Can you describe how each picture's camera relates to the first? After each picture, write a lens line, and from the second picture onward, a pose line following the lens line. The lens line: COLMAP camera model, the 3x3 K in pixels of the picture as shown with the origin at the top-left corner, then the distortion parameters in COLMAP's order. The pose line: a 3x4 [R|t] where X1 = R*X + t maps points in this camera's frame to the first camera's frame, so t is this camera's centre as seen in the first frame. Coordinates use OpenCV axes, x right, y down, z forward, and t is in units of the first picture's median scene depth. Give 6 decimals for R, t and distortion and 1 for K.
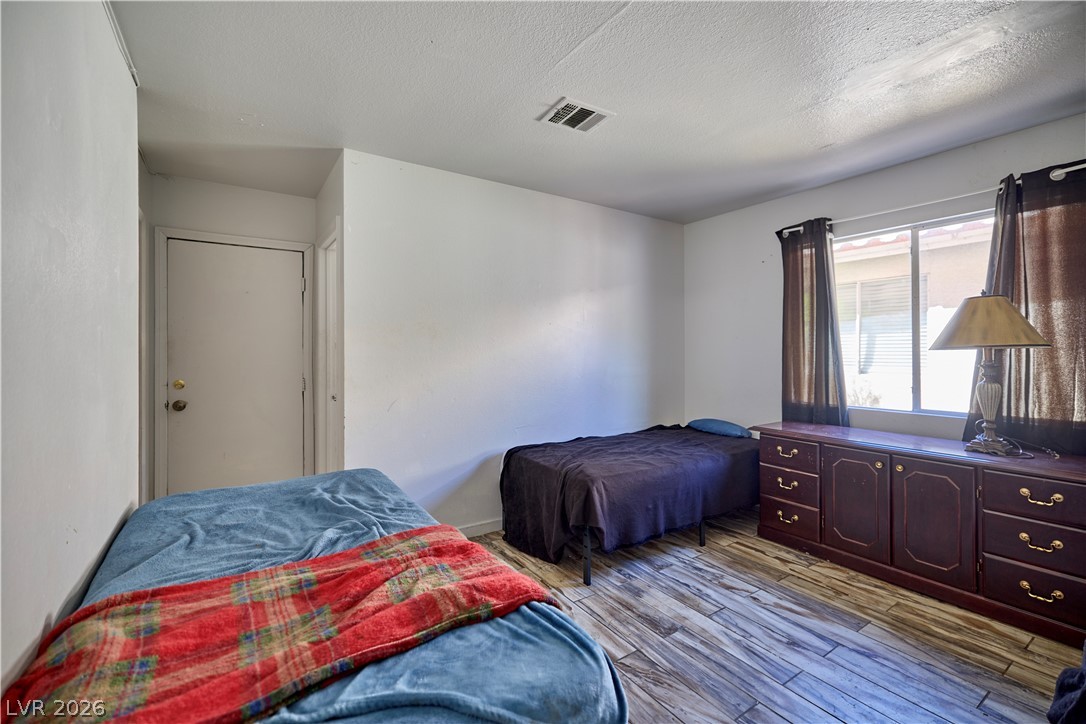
lens RADIAL K [[469.5, 0, 540.2], [0, 469.5, 354.5], [0, 0, 1]] dist [0.000662, 0.000010]
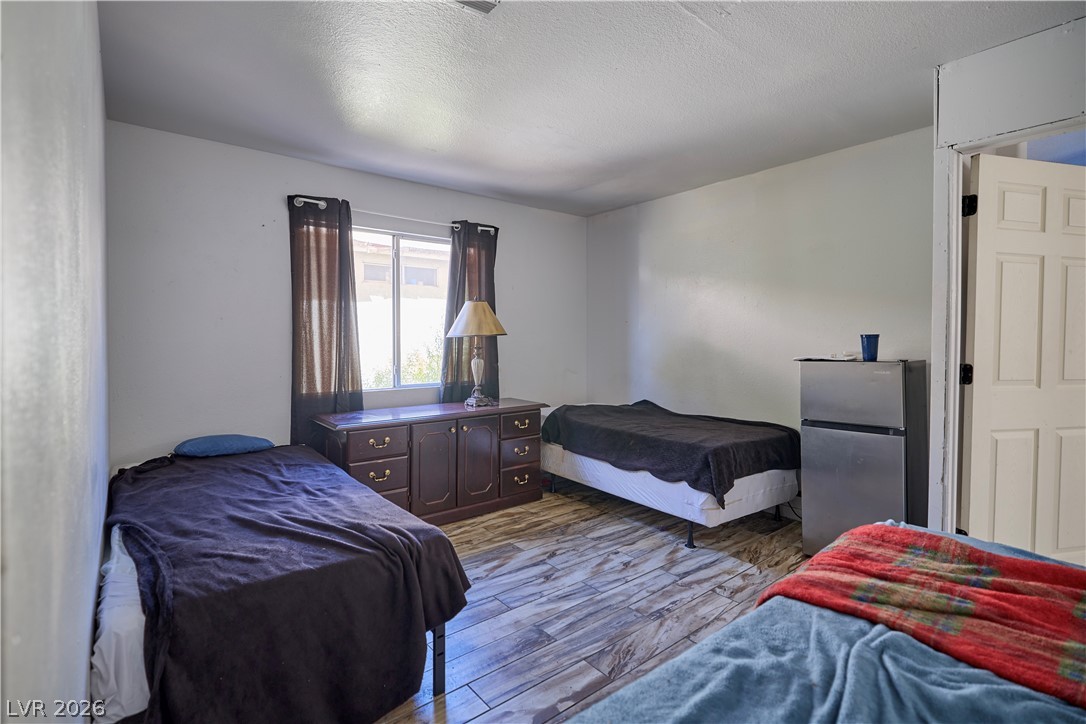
lens RADIAL K [[469.5, 0, 540.2], [0, 469.5, 354.5], [0, 0, 1]] dist [0.000662, 0.000010]
pose [[-0.052228, -0.033063, 0.998088, -0.594480], [0.007020, 0.999415, 0.033474, -0.004669], [-0.998611, 0.008755, -0.051965, 0.966368]]
